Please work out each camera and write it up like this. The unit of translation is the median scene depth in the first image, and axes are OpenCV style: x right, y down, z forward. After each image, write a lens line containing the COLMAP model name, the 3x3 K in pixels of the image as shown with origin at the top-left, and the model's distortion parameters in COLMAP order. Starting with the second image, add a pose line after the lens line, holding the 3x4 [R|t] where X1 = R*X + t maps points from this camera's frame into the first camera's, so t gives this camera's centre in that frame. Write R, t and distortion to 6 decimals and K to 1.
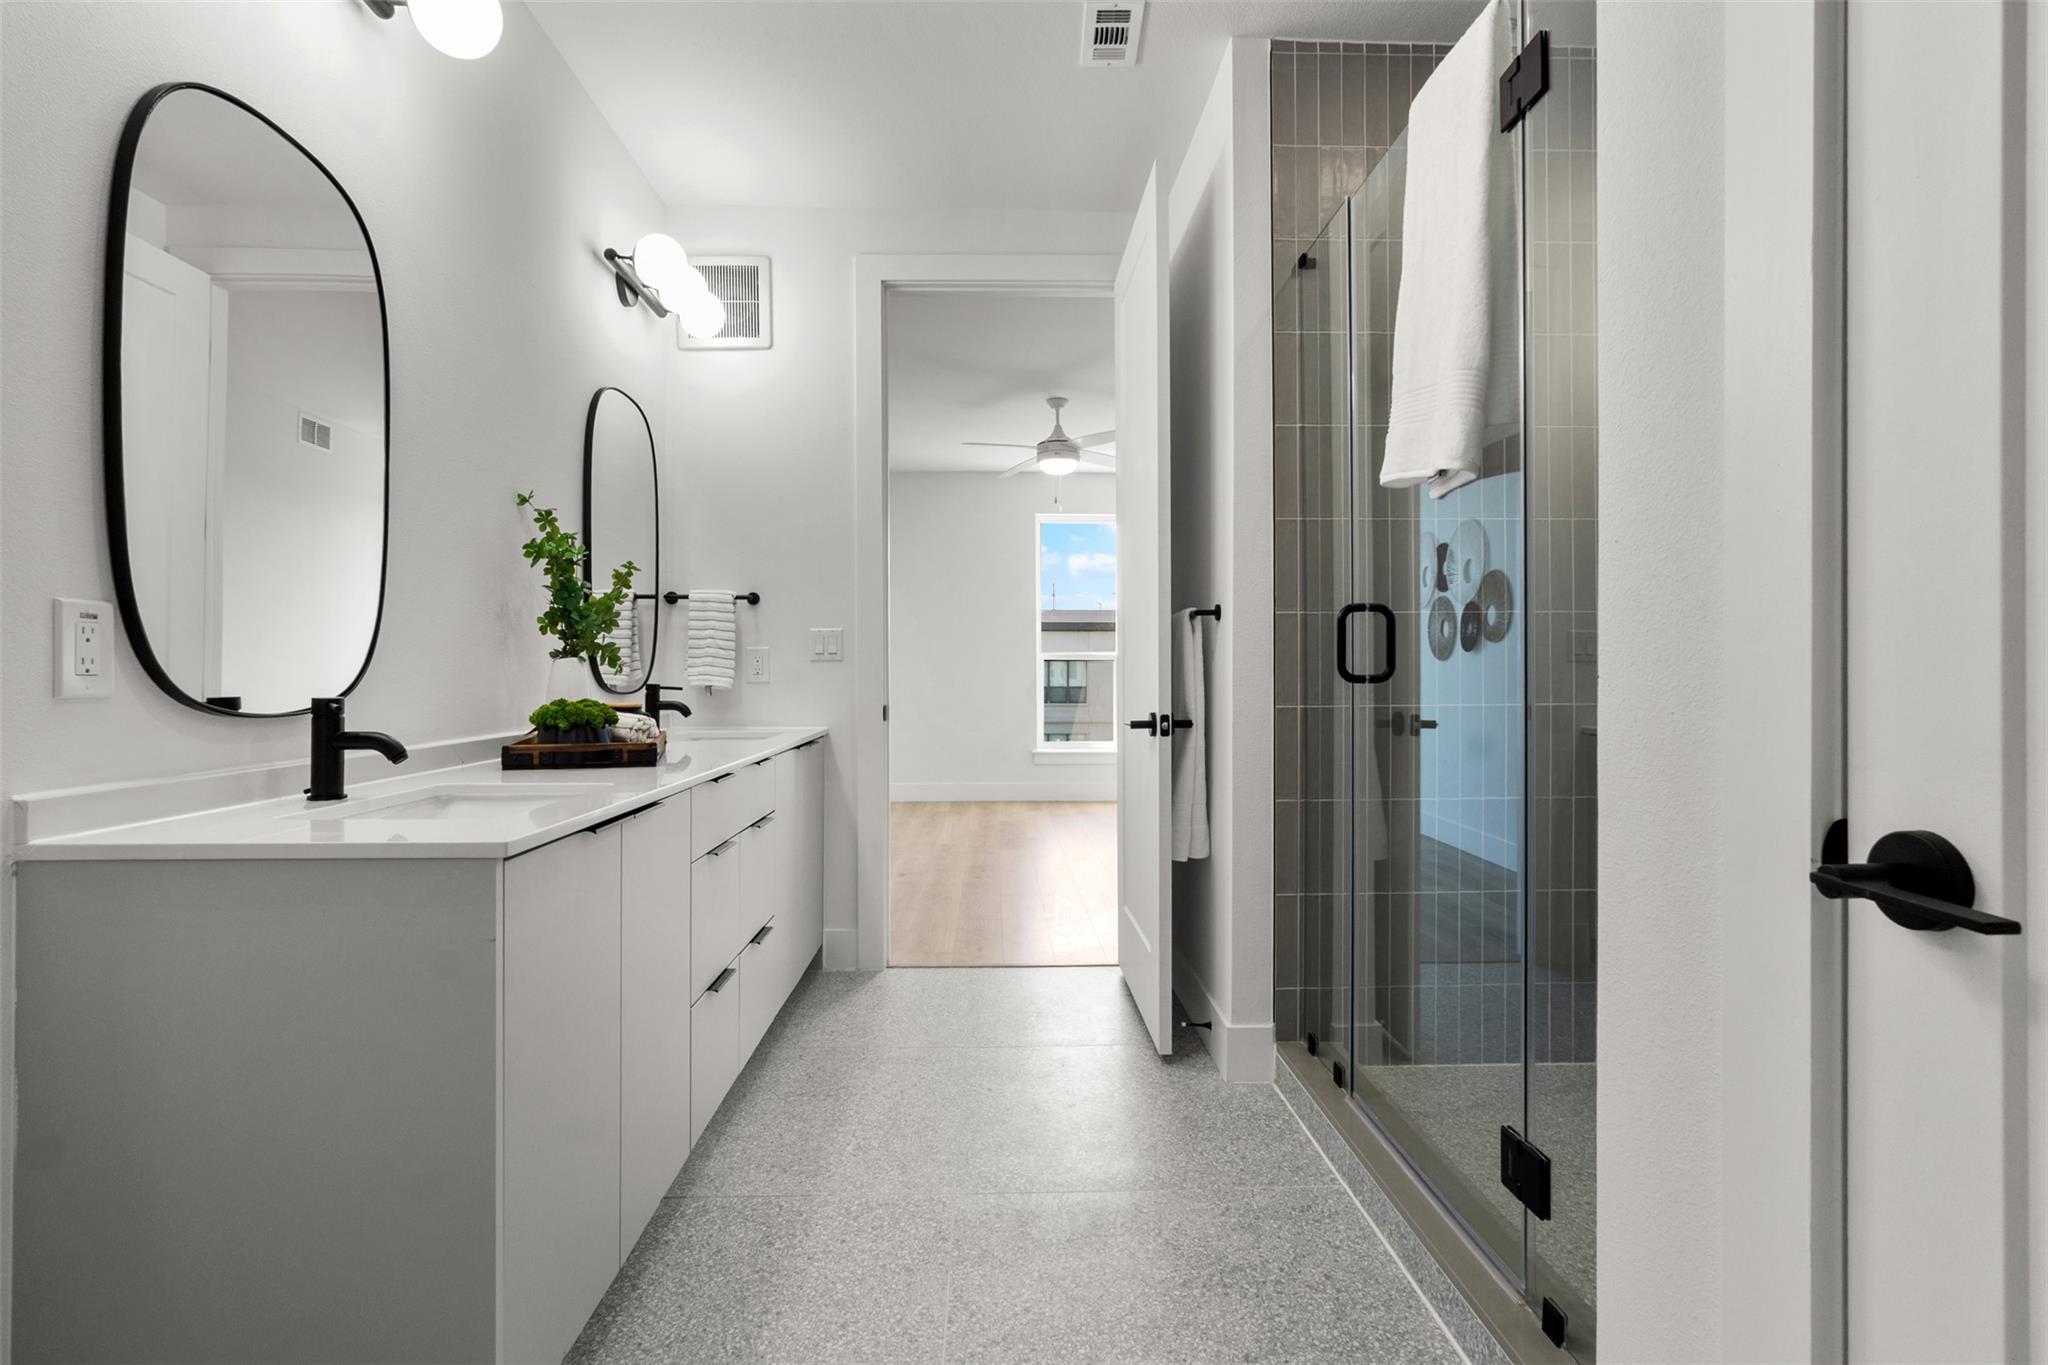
lens RADIAL K [[1036.5, 0, 1024.0], [0, 1036.5, 682.5], [0, 0, 1]] dist [-0.015974, 0.011282]
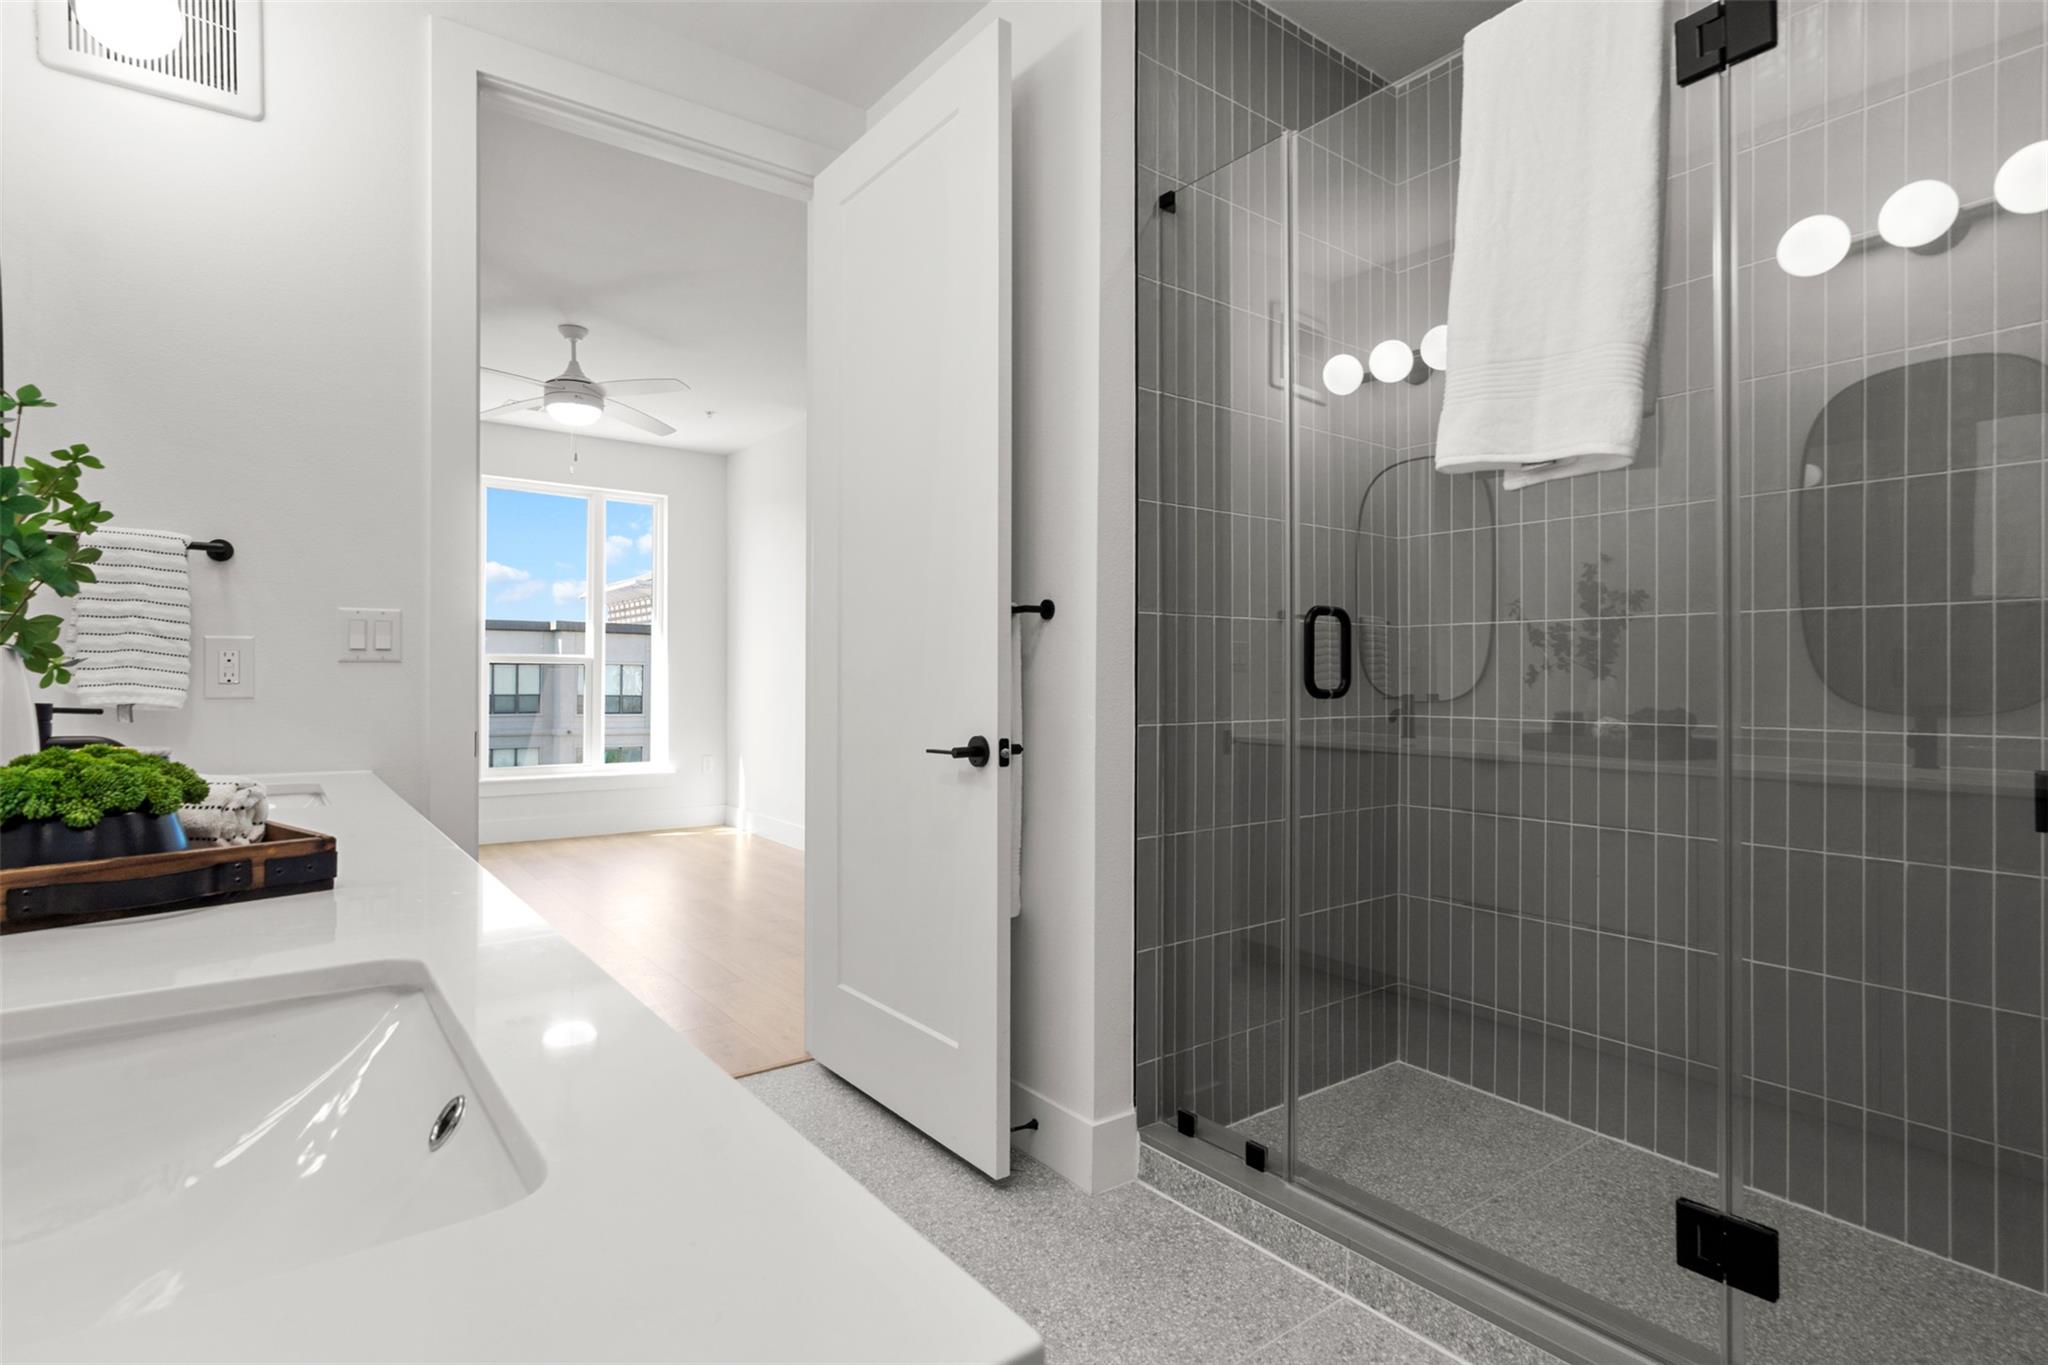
lens RADIAL K [[1036.5, 0, 1024.0], [0, 1036.5, 682.5], [0, 0, 1]] dist [-0.015974, 0.011282]
pose [[0.807697, 0.003565, 0.589587, -0.305545], [-0.000061, 0.999982, -0.005964, -0.006340], [-0.589597, 0.004781, 0.807683, 0.362166]]
